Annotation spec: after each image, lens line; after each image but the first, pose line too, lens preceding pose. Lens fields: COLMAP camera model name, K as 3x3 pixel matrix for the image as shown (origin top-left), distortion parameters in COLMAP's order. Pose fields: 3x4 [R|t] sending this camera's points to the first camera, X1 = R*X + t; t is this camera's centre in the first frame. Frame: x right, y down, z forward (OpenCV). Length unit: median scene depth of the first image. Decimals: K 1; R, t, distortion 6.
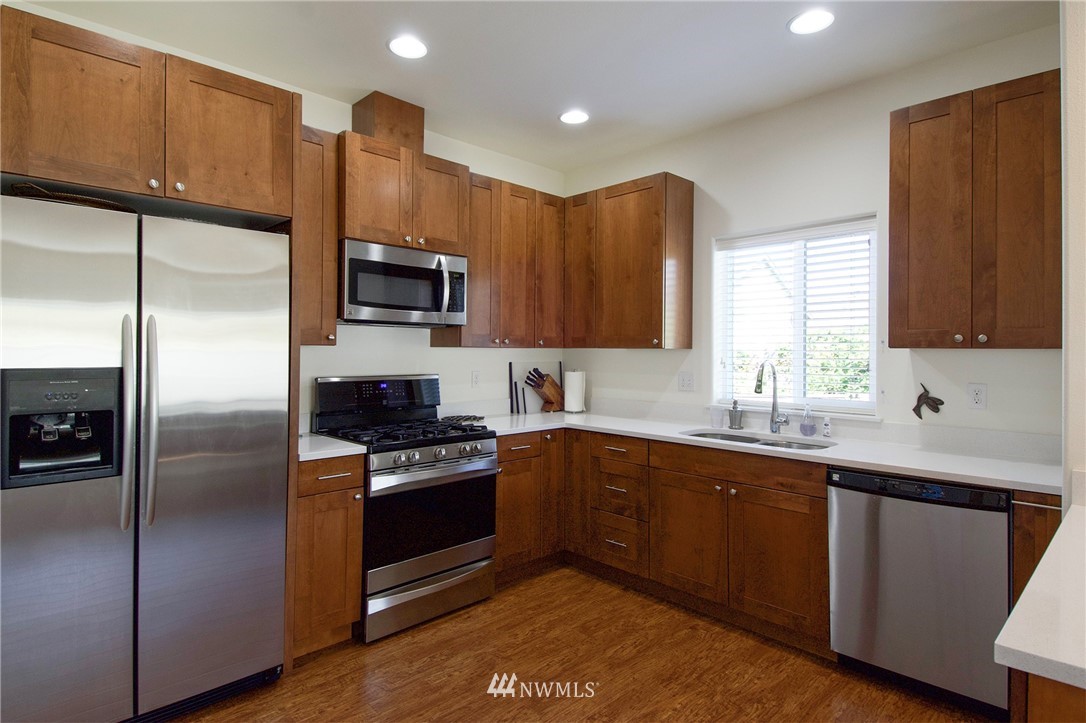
lens RADIAL K [[575.7, 0, 540.2], [0, 575.7, 346.4], [0, 0, 1]] dist [0.077803, -0.057870]
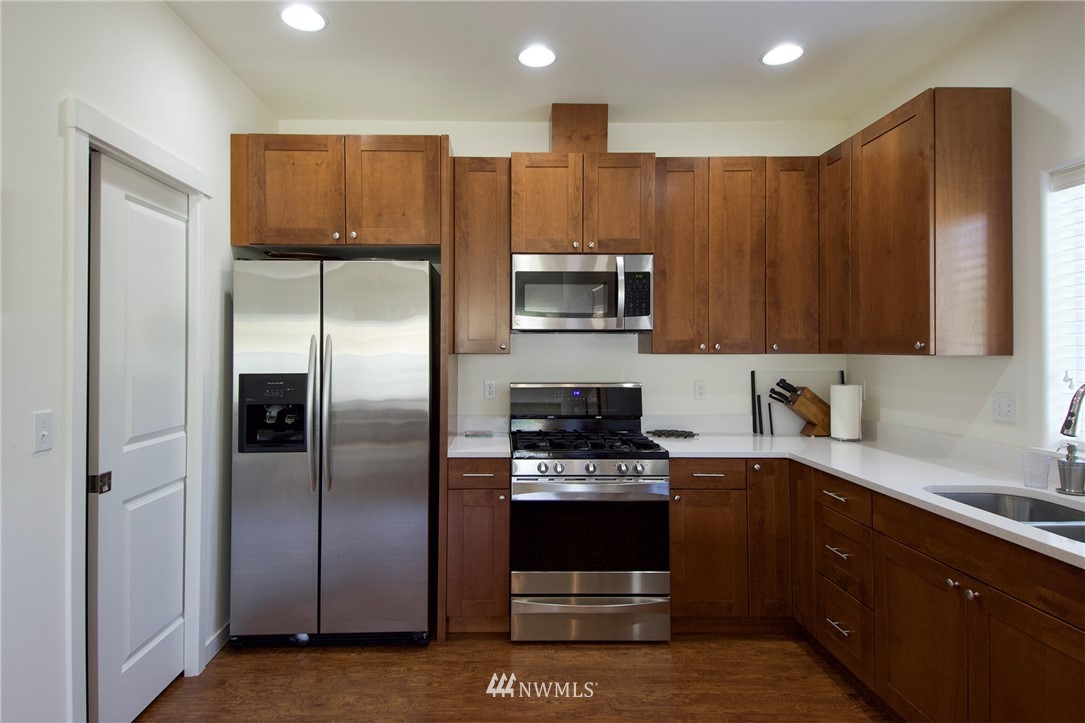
lens RADIAL K [[591.4, 0, 514.4], [0, 591.4, 344.2], [0, 0, 1]] dist [0.077336, -0.055434]
pose [[0.732284, -0.013277, -0.680870, 0.383693], [0.011162, 0.999910, -0.007493, -0.010846], [0.680908, -0.002113, 0.732366, 0.196248]]
